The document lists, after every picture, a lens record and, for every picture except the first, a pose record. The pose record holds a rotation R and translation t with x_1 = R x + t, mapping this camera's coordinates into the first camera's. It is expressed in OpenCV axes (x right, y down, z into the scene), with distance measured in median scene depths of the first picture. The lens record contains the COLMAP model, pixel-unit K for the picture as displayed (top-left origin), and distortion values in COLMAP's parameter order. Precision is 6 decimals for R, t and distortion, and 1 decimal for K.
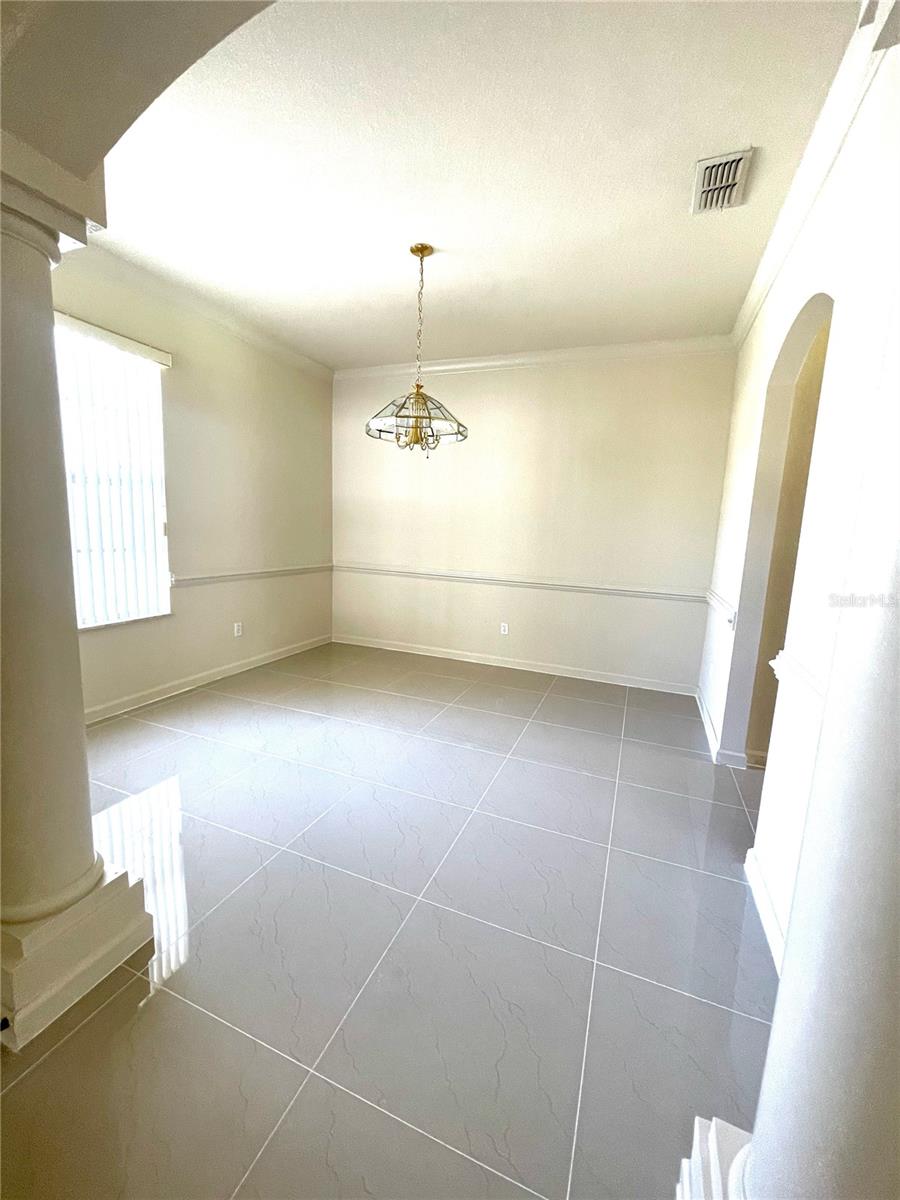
lens RADIAL K [[485.5, 0, 447.8], [0, 485.5, 598.7], [0, 0, 1]] dist [-0.002818, 0.001080]
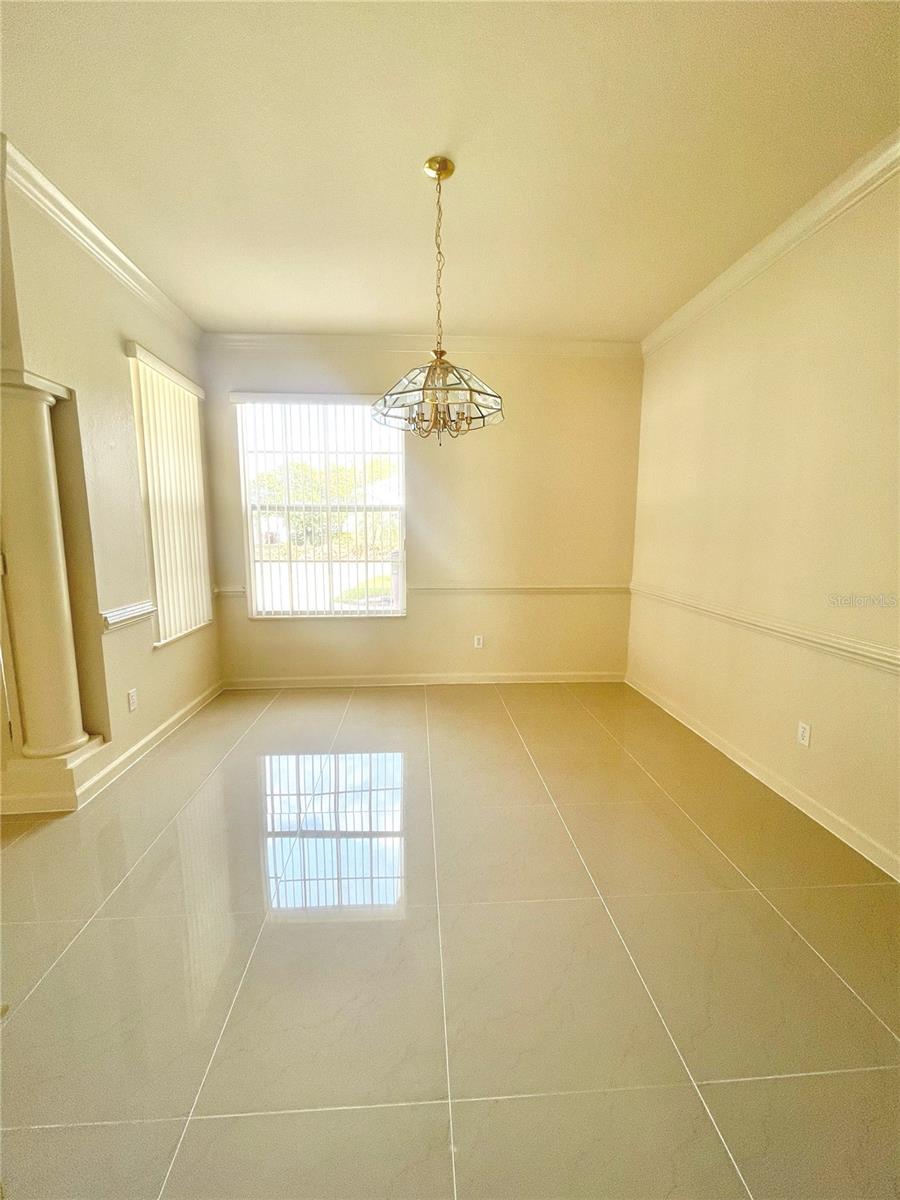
lens RADIAL K [[485.5, 0, 444.3], [0, 485.5, 600.7], [0, 0, 1]] dist [-0.002818, 0.001080]
pose [[0.426482, 0.094406, -0.899556, 0.412961], [-0.116450, 0.991992, 0.048897, -0.059378], [0.896969, 0.083900, 0.434060, 0.445909]]
